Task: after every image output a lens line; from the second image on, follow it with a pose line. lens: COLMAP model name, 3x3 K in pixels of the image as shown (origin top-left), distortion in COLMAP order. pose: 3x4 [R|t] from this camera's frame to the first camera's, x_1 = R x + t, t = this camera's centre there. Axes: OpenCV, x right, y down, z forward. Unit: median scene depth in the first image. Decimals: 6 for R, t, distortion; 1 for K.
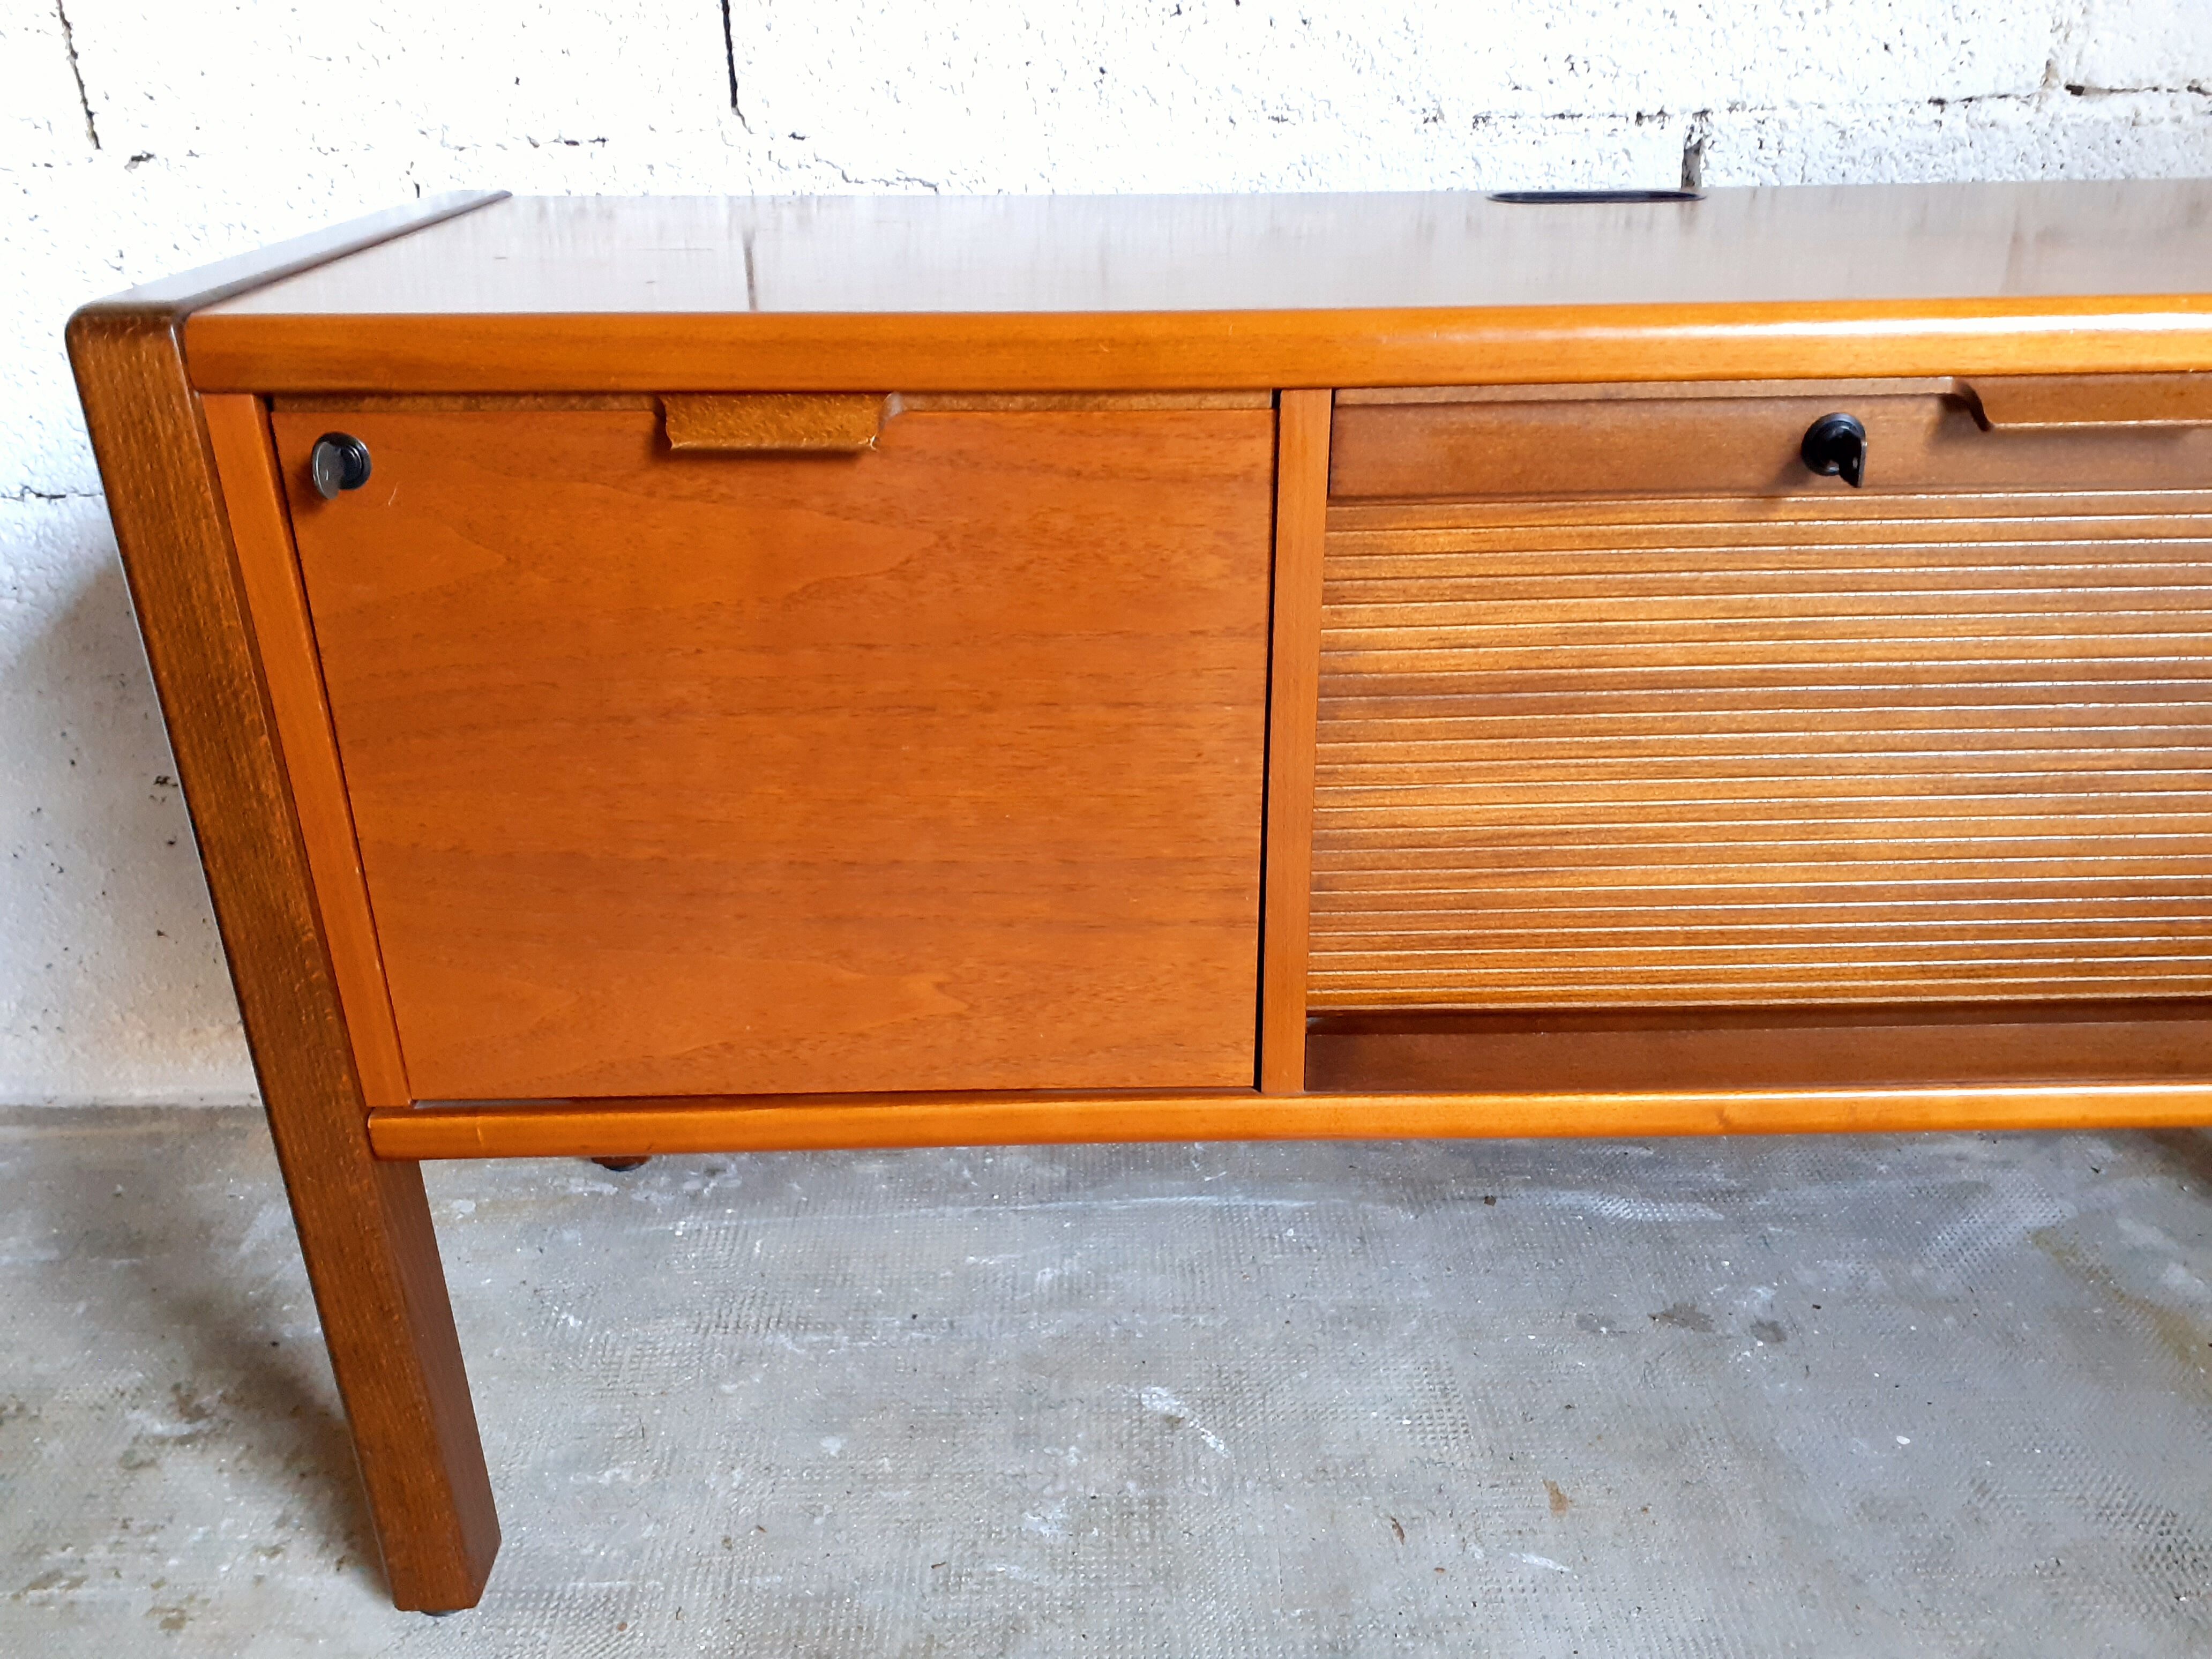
lens RADIAL K [[1784.5, 0, 1103.0], [0, 1784.5, 828.9], [0, 0, 1]] dist [0.041516, -0.051968]
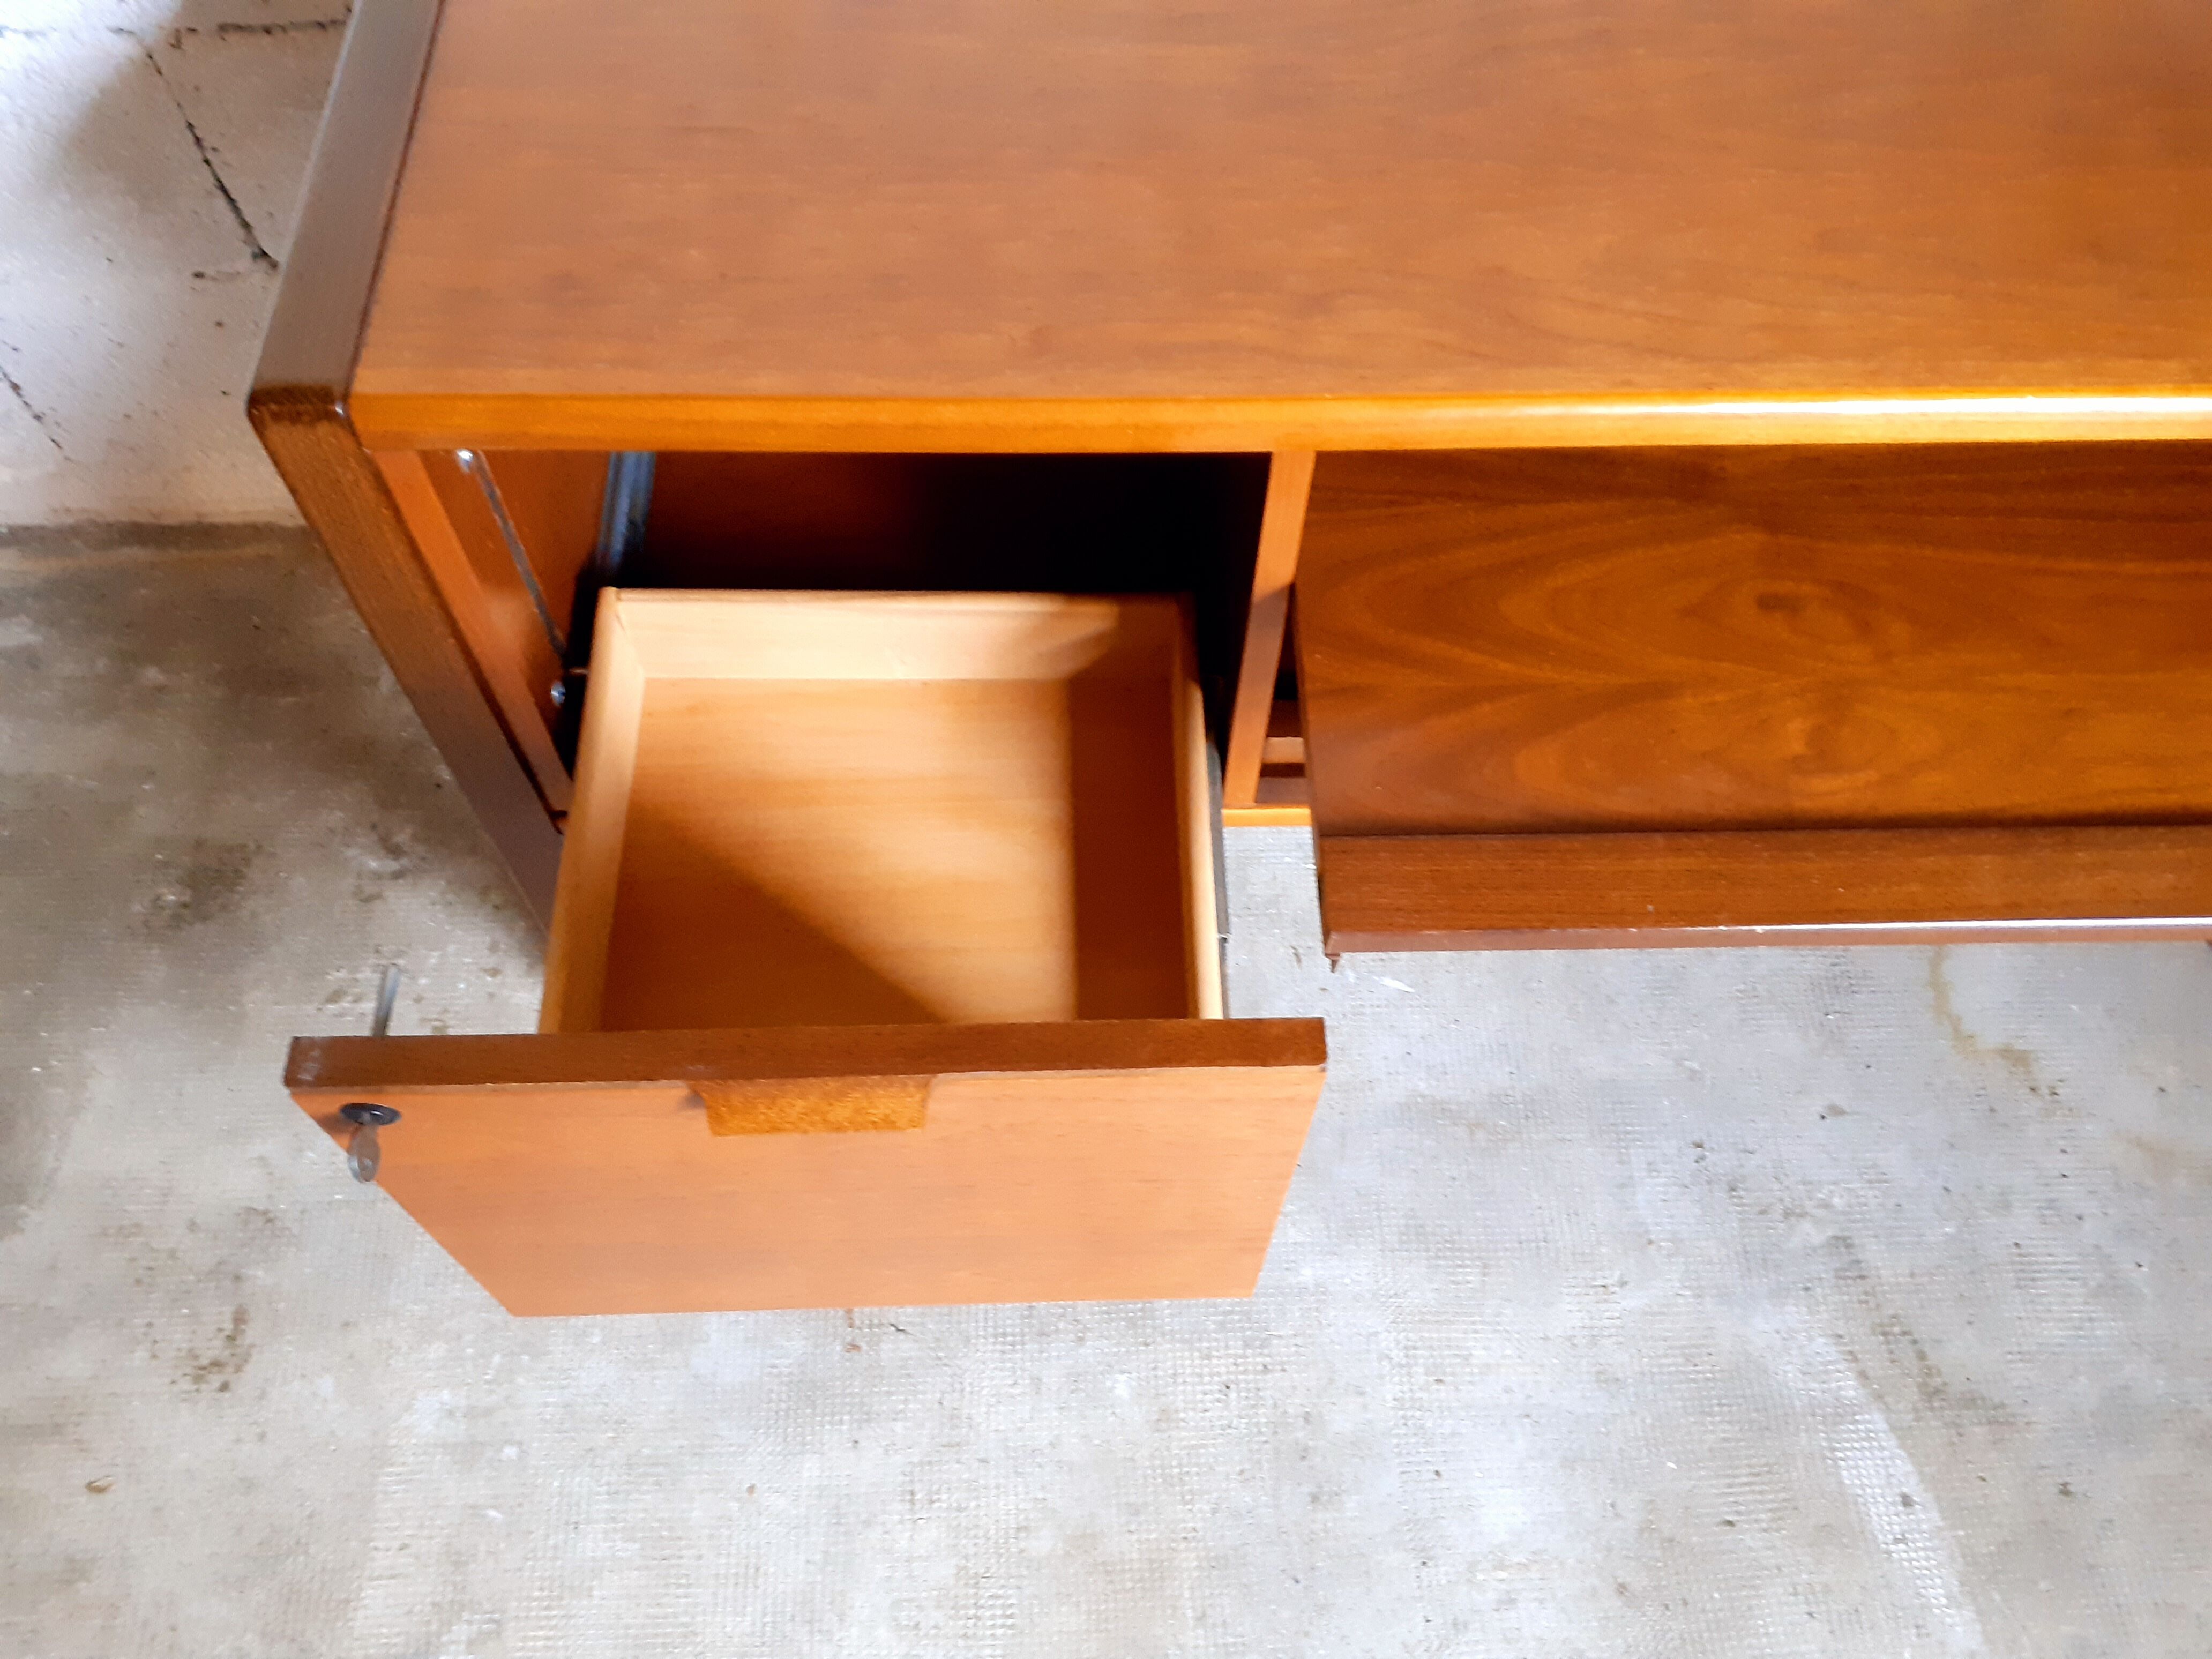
lens RADIAL K [[1784.5, 0, 1107.6], [0, 1784.5, 834.4], [0, 0, 1]] dist [0.041516, -0.051968]
pose [[0.999238, 0.001610, 0.039003, -0.036884], [-0.023690, 0.819137, 0.573108, -0.450881], [-0.031026, -0.573595, 0.818551, -0.083255]]
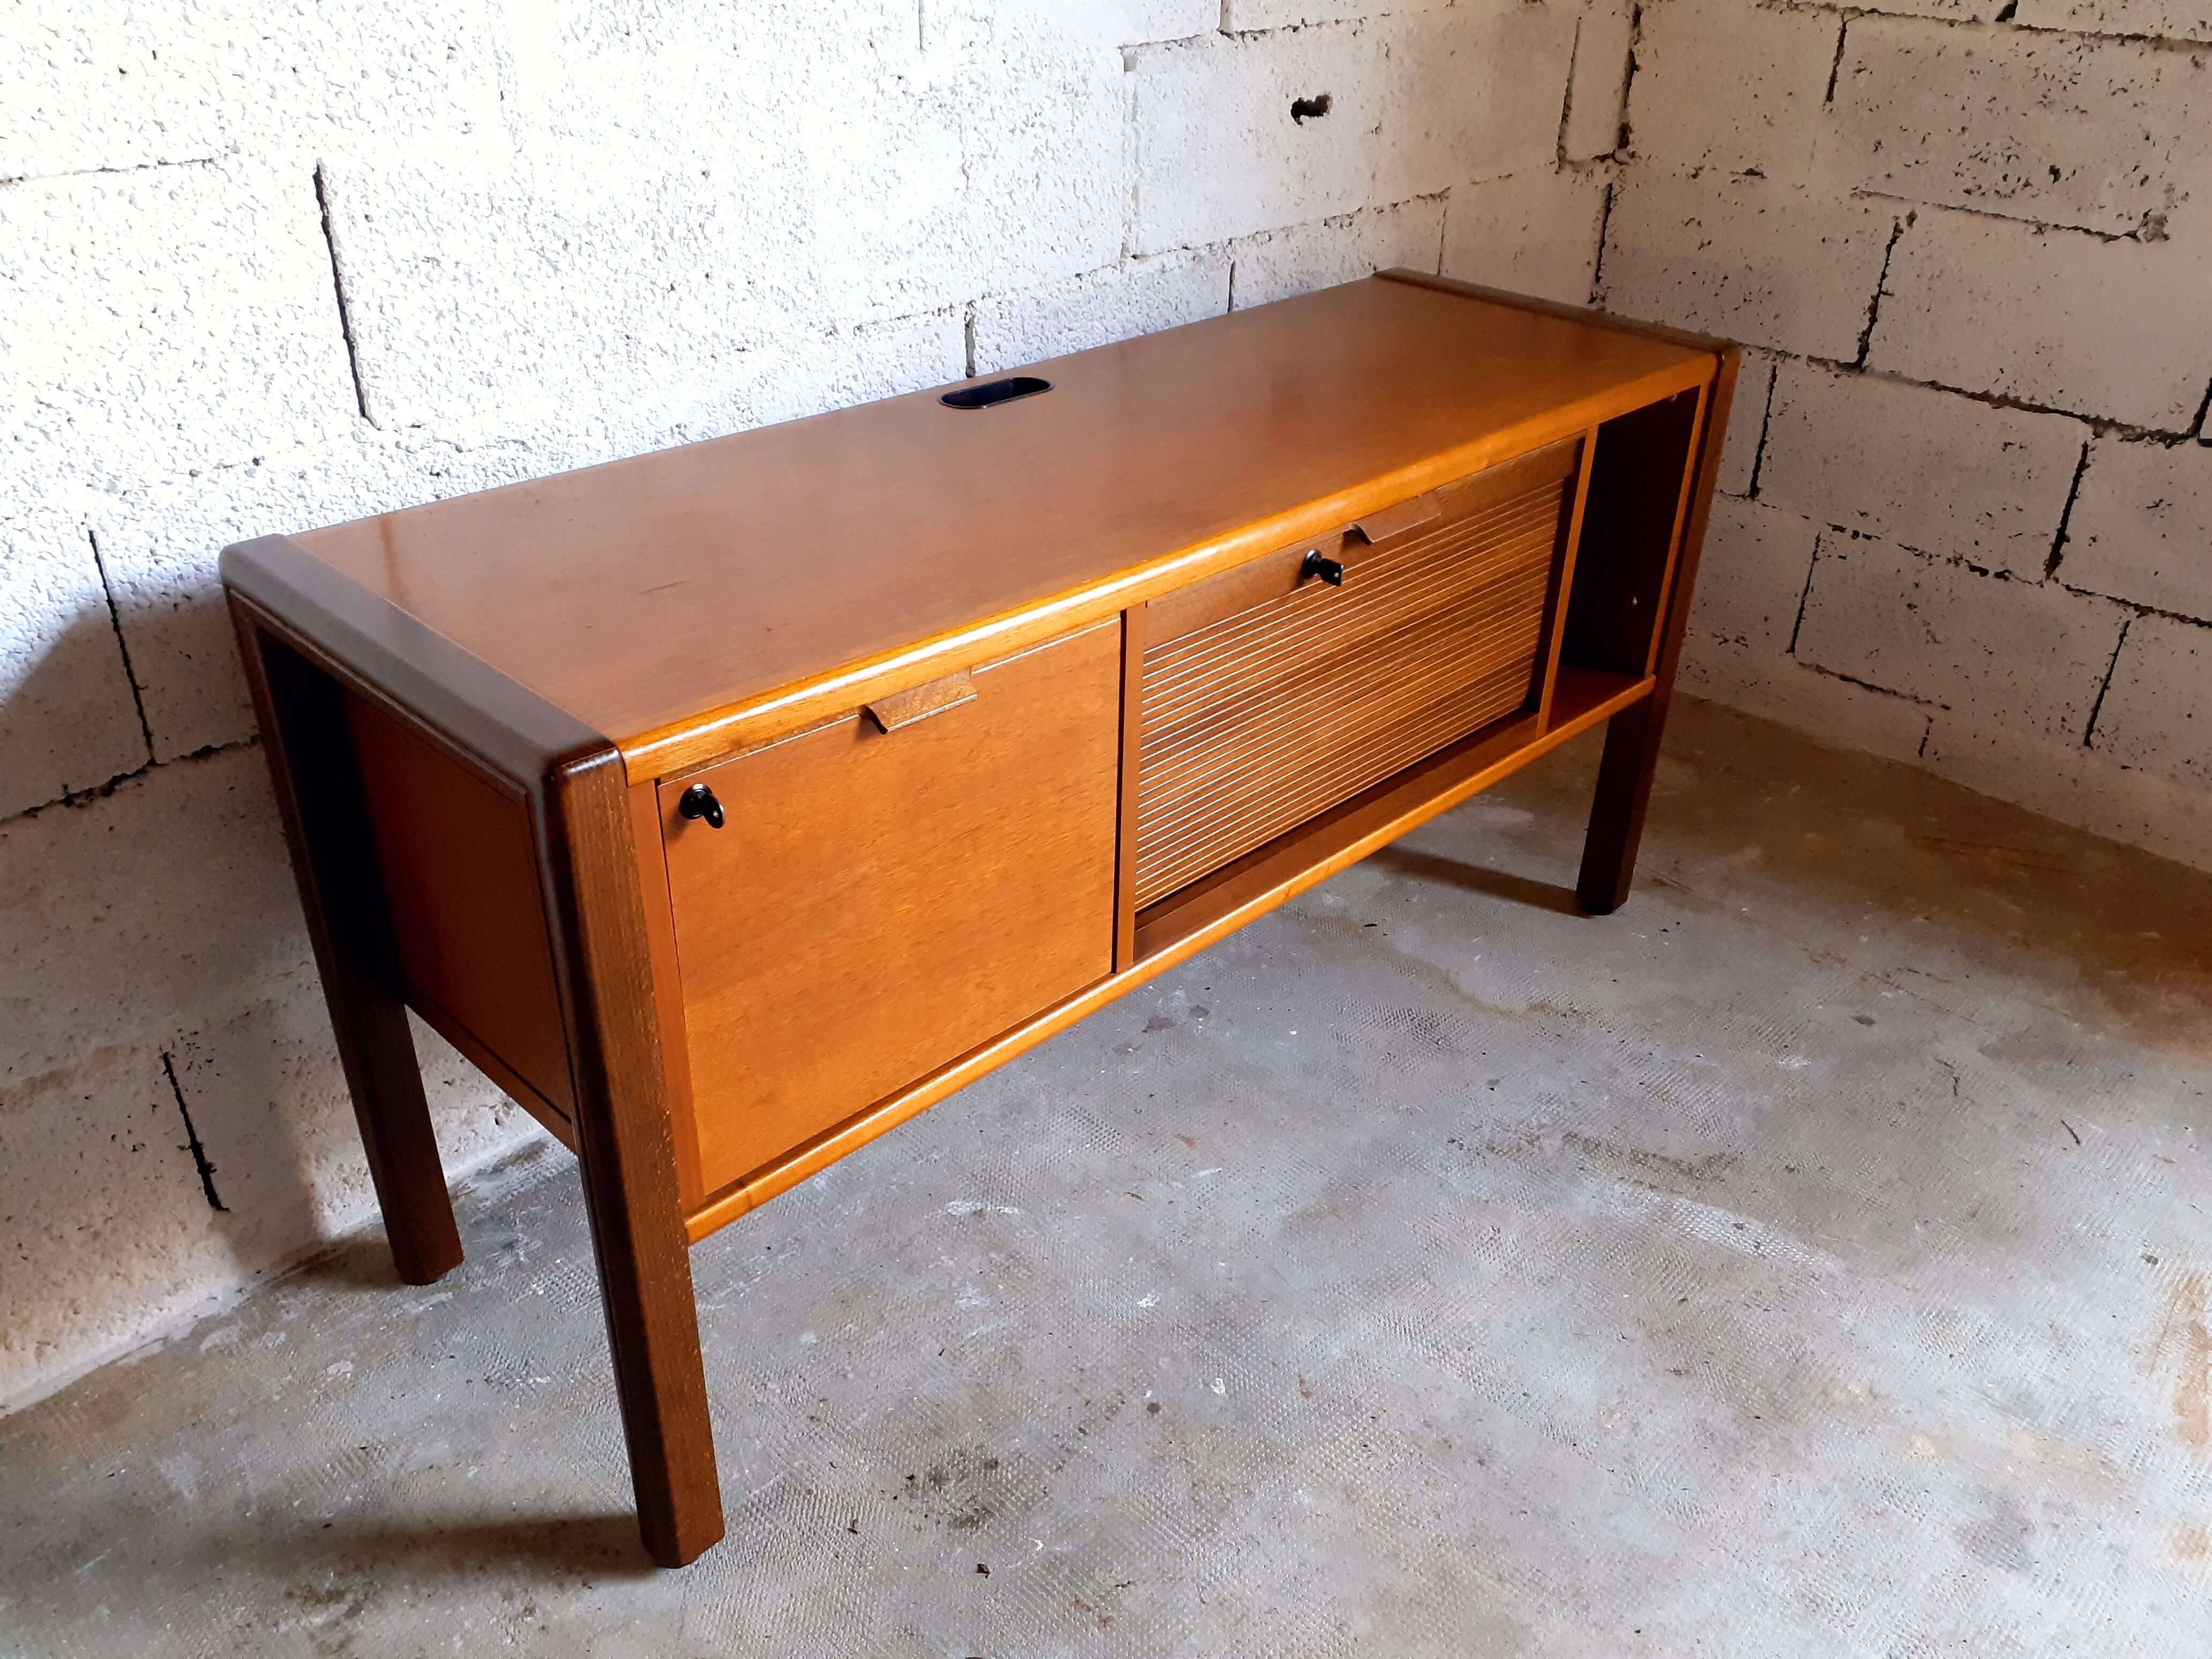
lens RADIAL K [[1784.5, 0, 1118.7], [0, 1784.5, 829.6], [0, 0, 1]] dist [0.041516, -0.051968]
pose [[0.708055, -0.327086, 0.625838, -0.717352], [0.266253, 0.944506, 0.192402, -0.240928], [-0.654039, 0.030401, 0.755849, -0.245337]]
